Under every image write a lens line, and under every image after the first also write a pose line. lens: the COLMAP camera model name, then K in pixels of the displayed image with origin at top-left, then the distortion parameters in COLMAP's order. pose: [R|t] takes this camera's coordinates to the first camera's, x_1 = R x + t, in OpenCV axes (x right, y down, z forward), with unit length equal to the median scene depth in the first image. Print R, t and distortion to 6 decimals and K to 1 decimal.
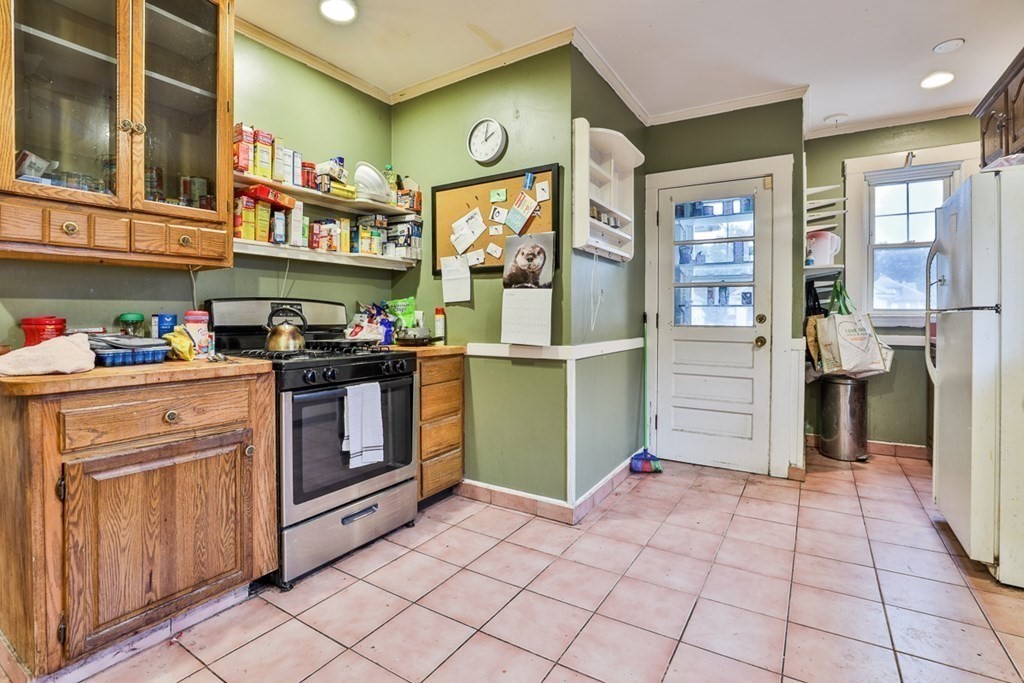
lens RADIAL K [[478.0, 0, 529.2], [0, 478.0, 310.4], [0, 0, 1]] dist [-0.035859, 0.012390]
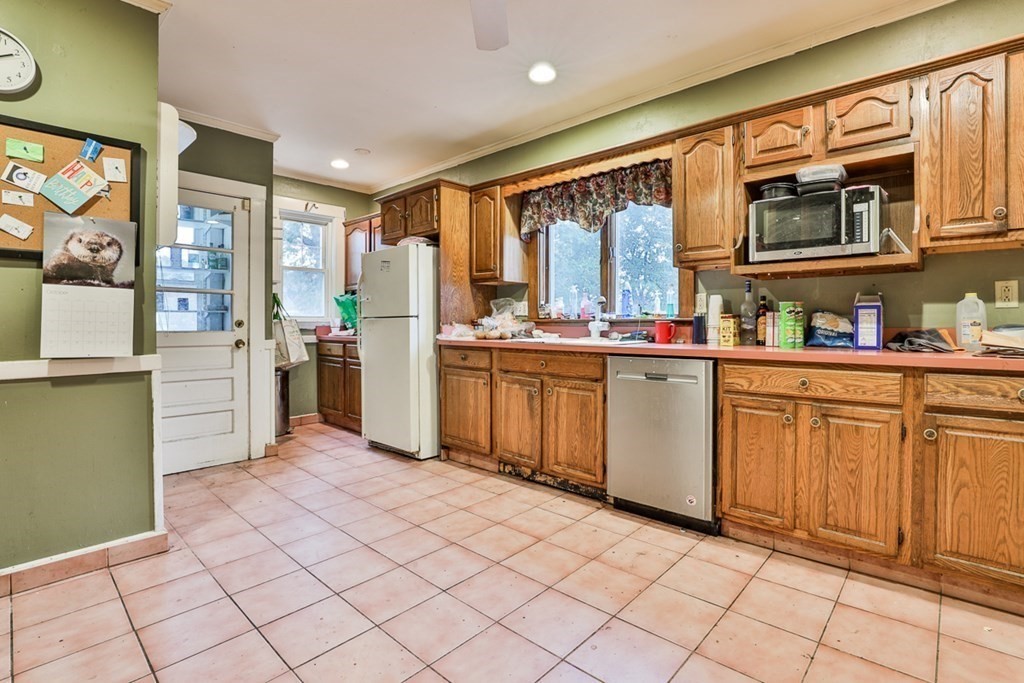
lens RADIAL K [[478.0, 0, 529.2], [0, 478.0, 310.4], [0, 0, 1]] dist [-0.035859, 0.012390]
pose [[0.187469, 0.021350, 0.982038, -0.623990], [-0.009850, 0.999754, -0.019855, 0.002203], [-0.982221, -0.005950, 0.187633, 0.142998]]
